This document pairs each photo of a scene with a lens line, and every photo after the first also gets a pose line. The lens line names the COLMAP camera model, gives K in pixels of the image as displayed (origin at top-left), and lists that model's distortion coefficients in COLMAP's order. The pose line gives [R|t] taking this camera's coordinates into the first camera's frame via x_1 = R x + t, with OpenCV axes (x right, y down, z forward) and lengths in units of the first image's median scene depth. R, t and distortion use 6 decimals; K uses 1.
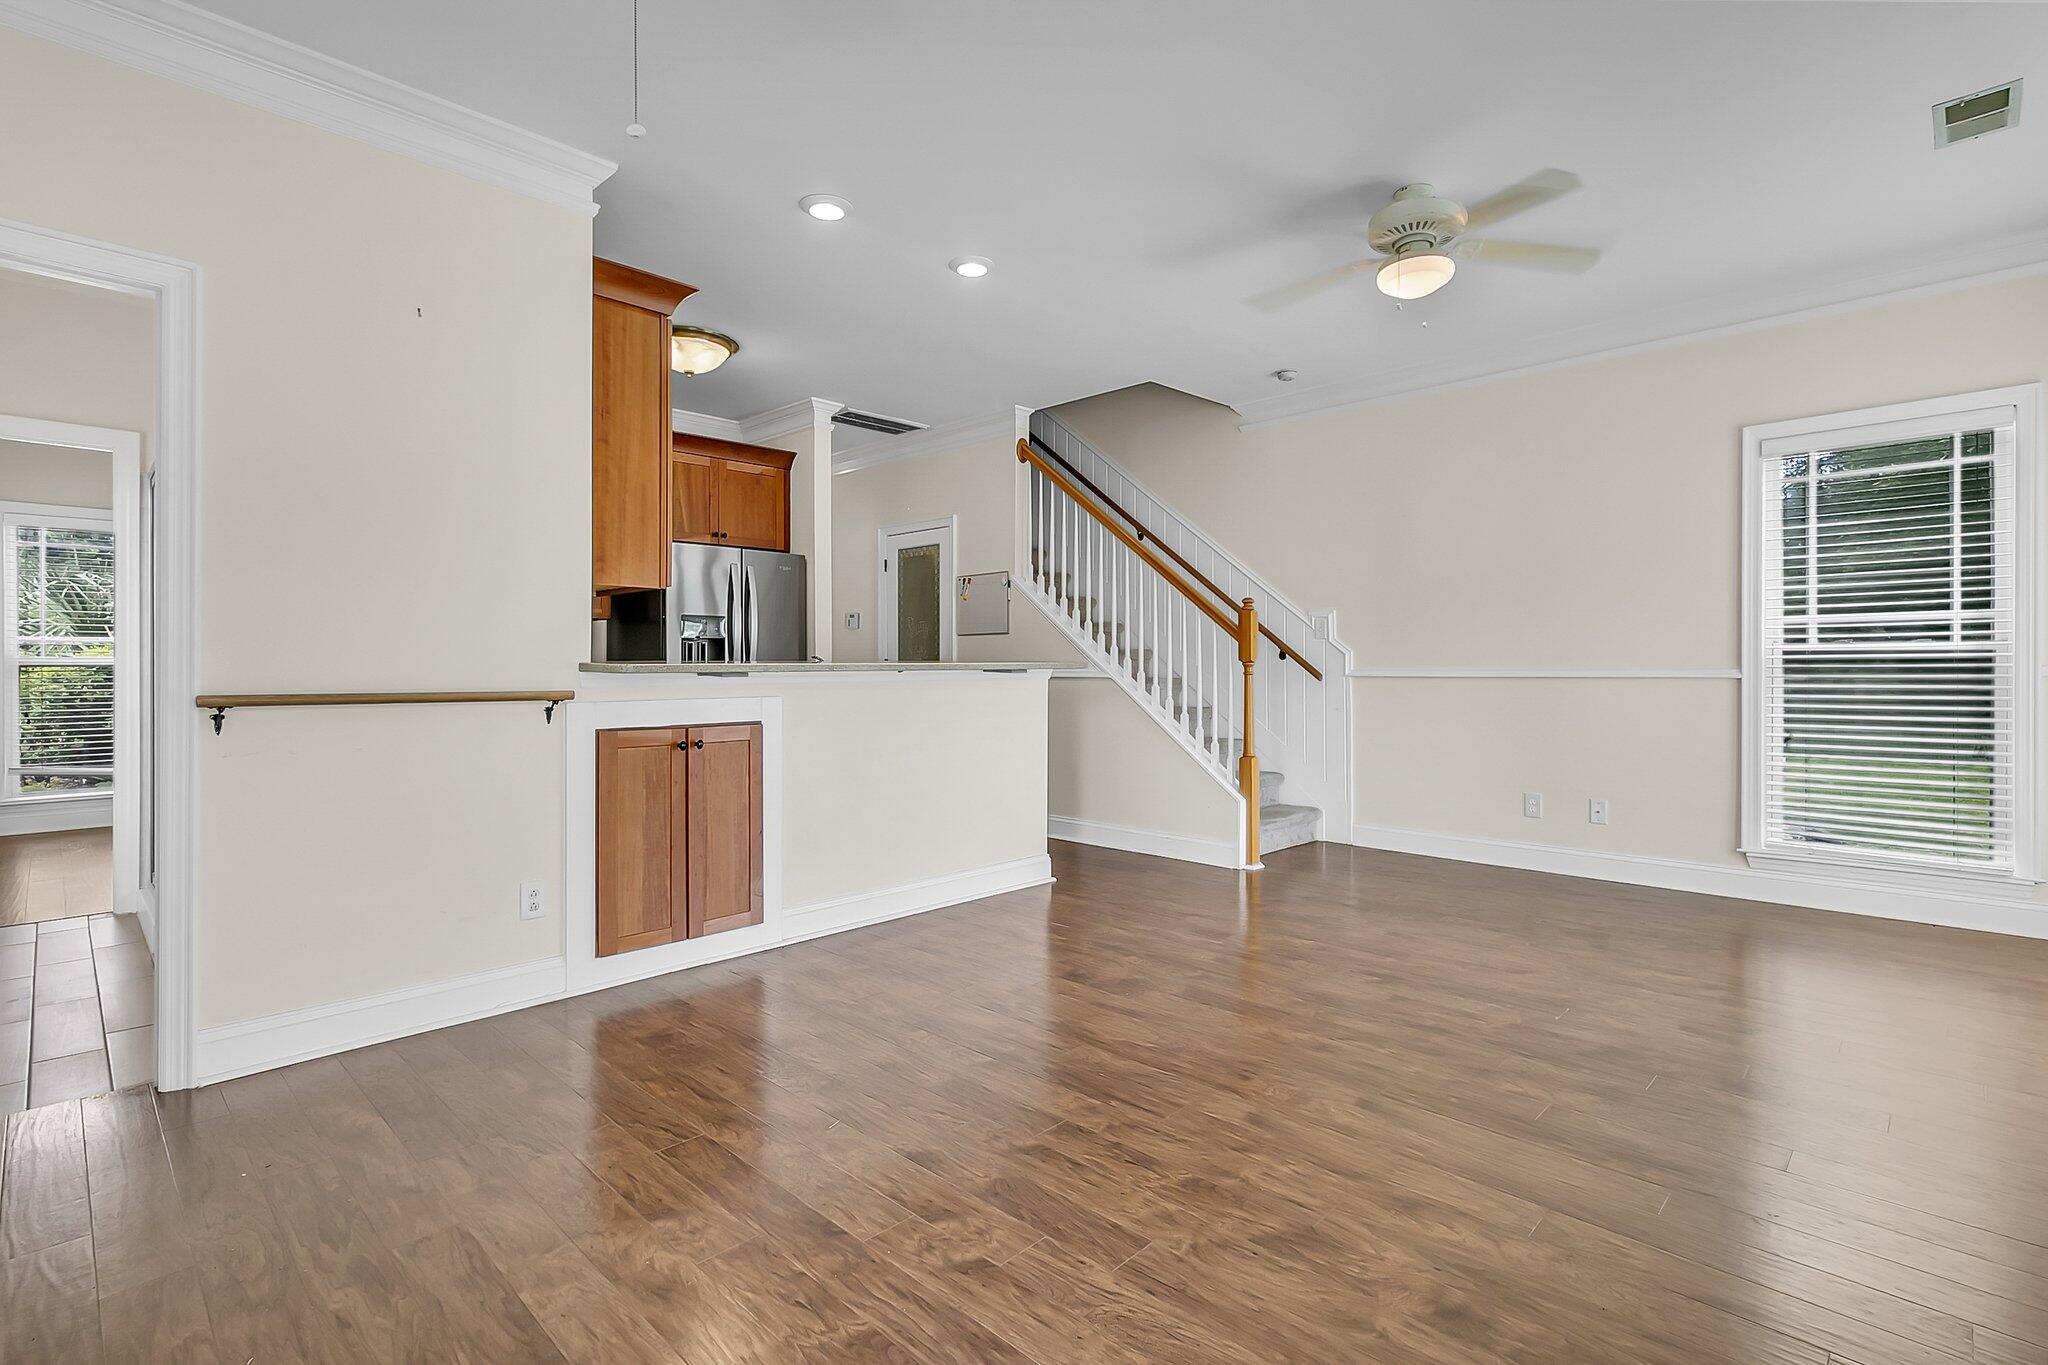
lens RADIAL K [[959.1, 0, 1034.1], [0, 959.1, 670.6], [0, 0, 1]] dist [-0.004269, -0.000305]
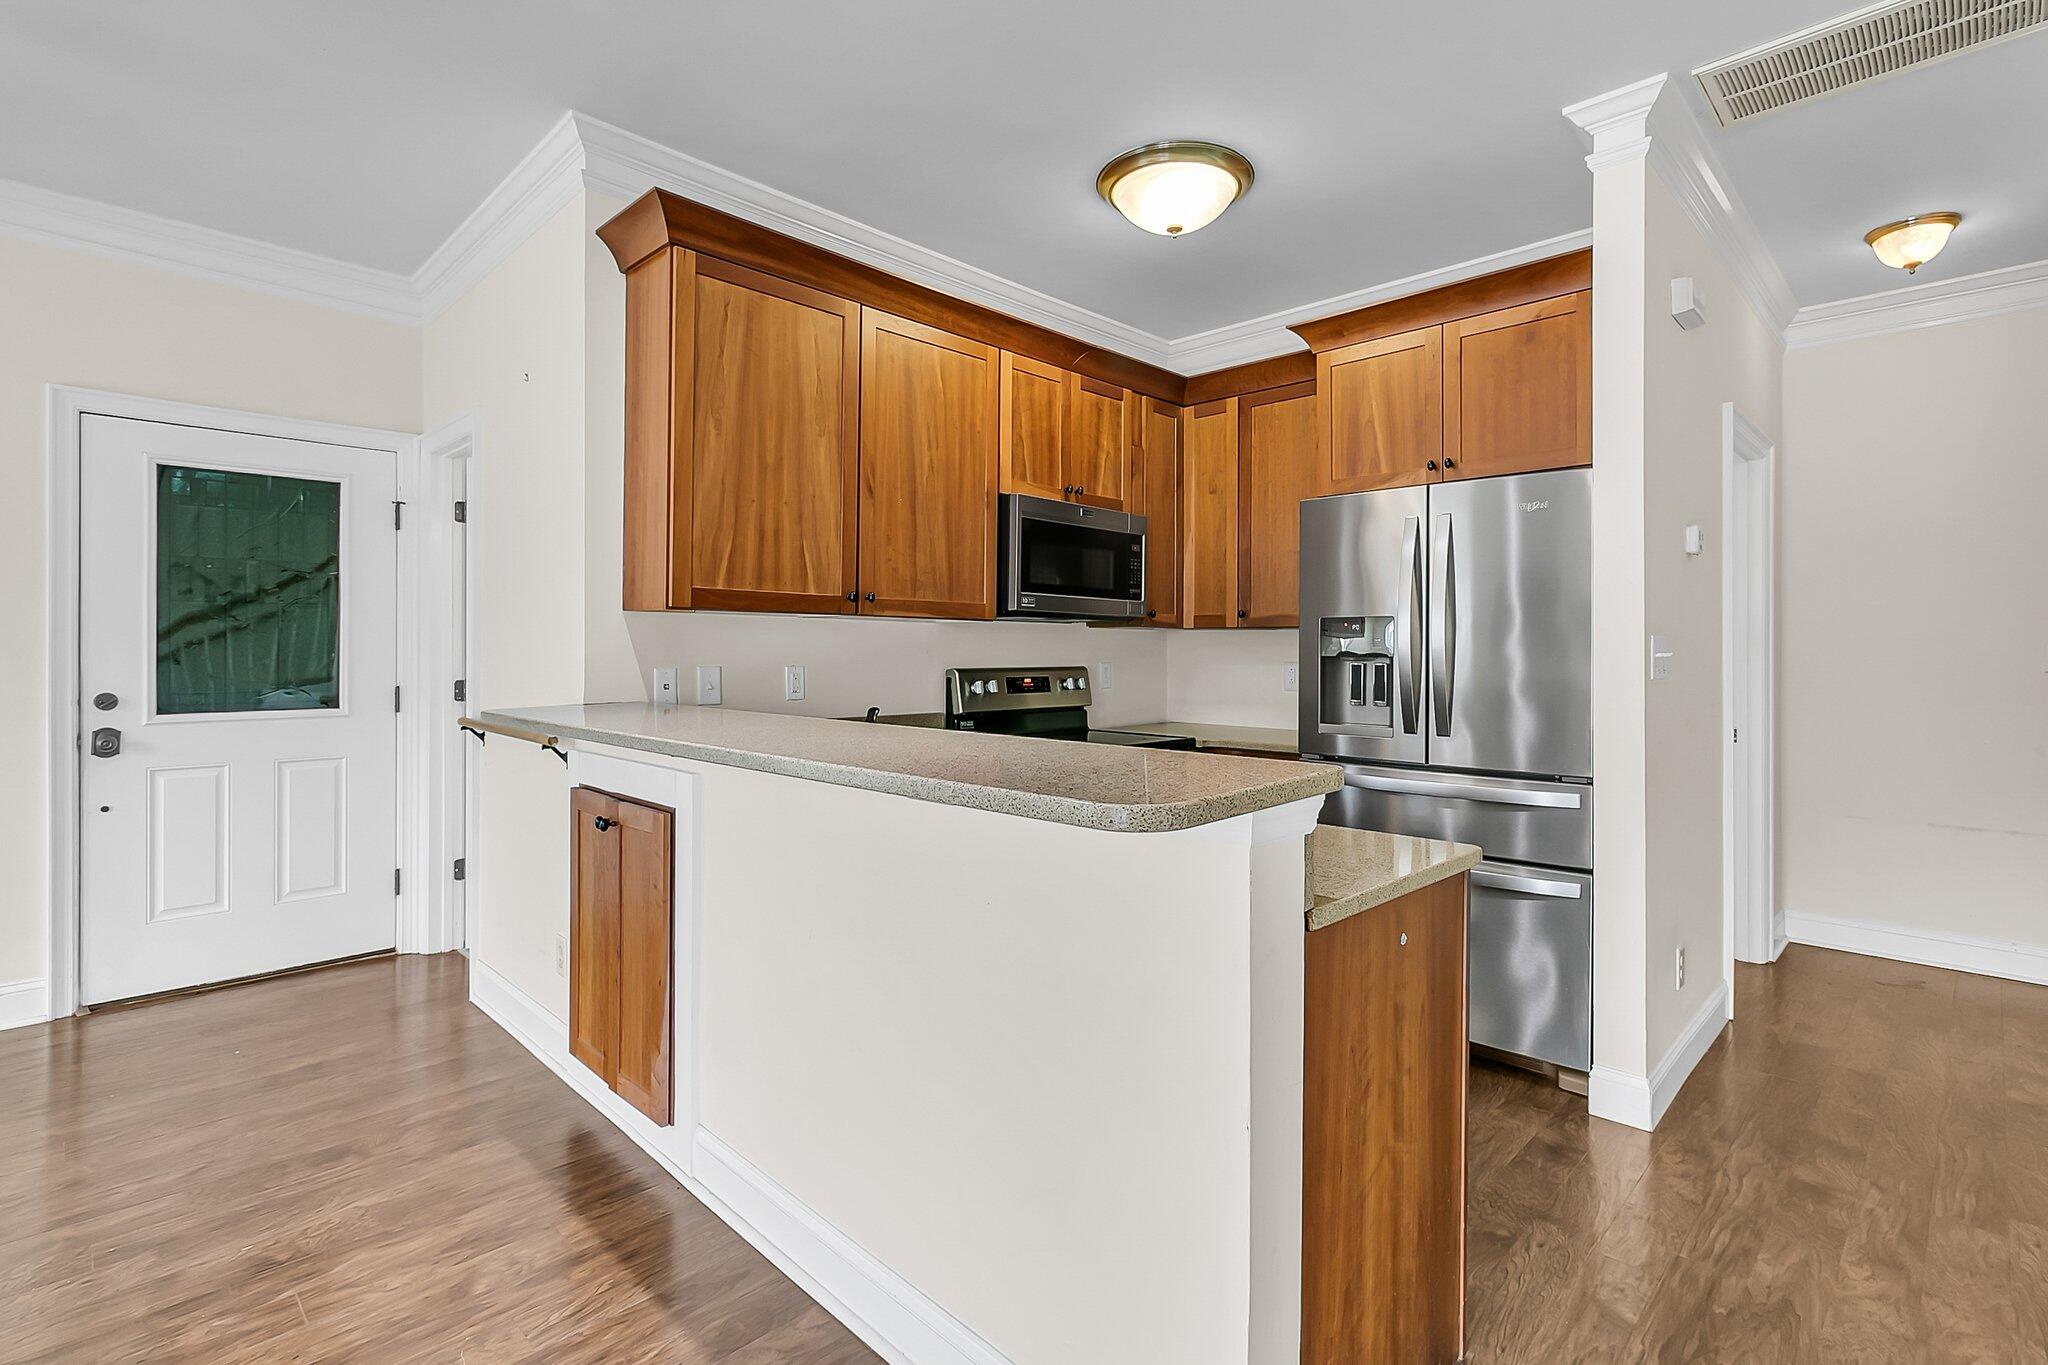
lens RADIAL K [[945.7, 0, 1035.6], [0, 945.7, 664.9], [0, 0, 1]] dist [-0.008115, 0.000750]
pose [[-0.000230, 0.017893, -0.999840, 0.357693], [-0.009928, 0.999791, 0.017894, -0.060173], [0.999951, 0.009931, -0.000052, 1.324328]]
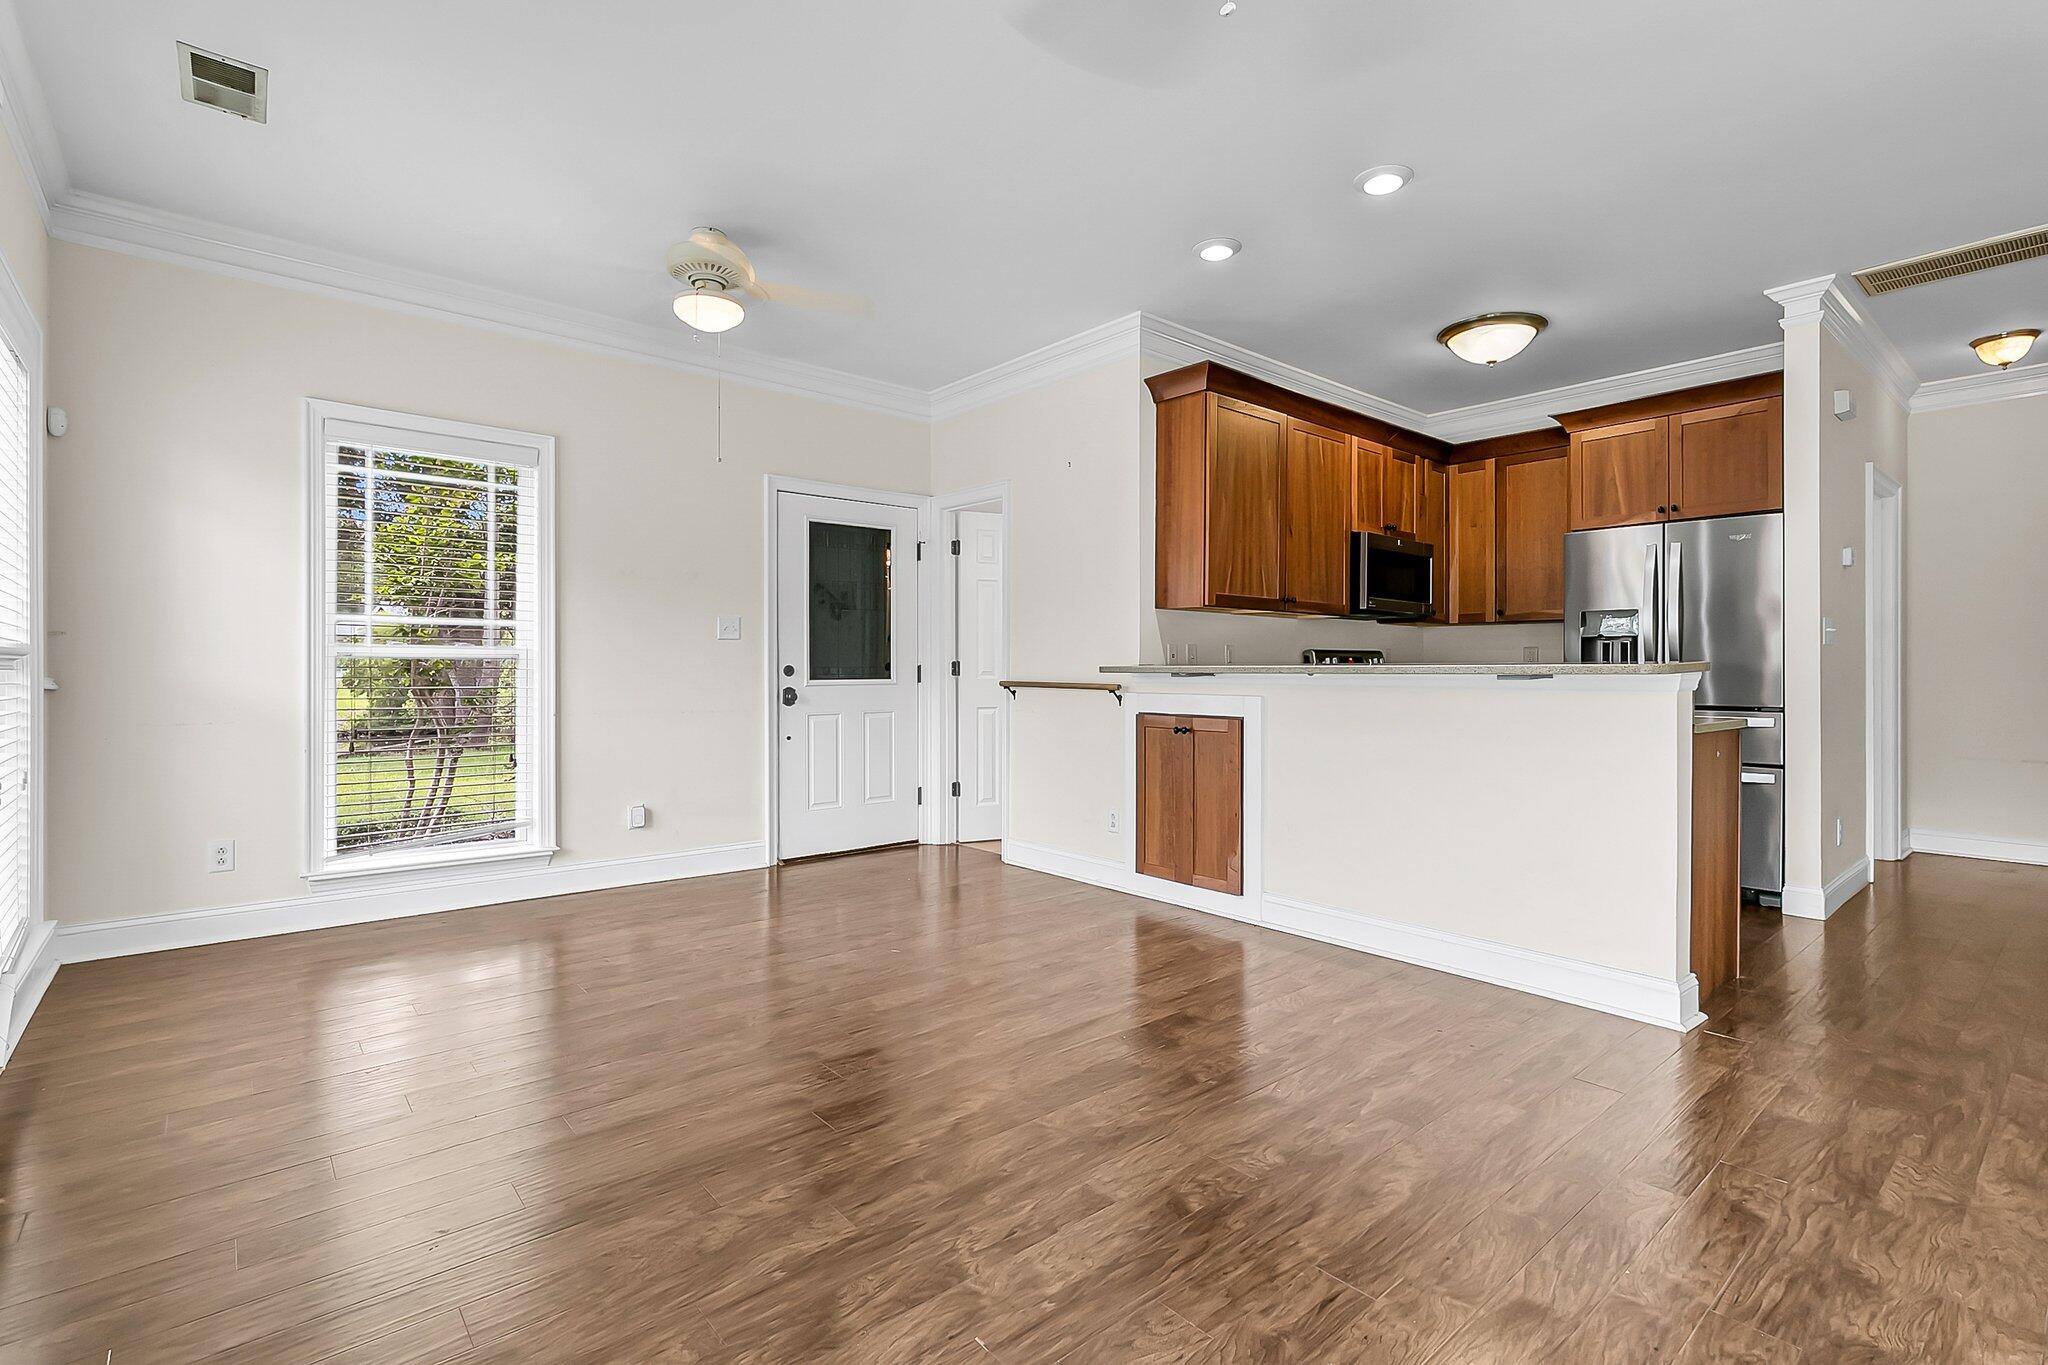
lens RADIAL K [[945.7, 0, 1038.0], [0, 945.7, 672.0], [0, 0, 1]] dist [-0.008115, 0.000750]
pose [[-0.086060, 0.006740, -0.996267, 0.899605], [-0.005821, 0.999957, 0.007268, -0.007600], [0.996273, 0.006425, -0.086017, 0.913389]]
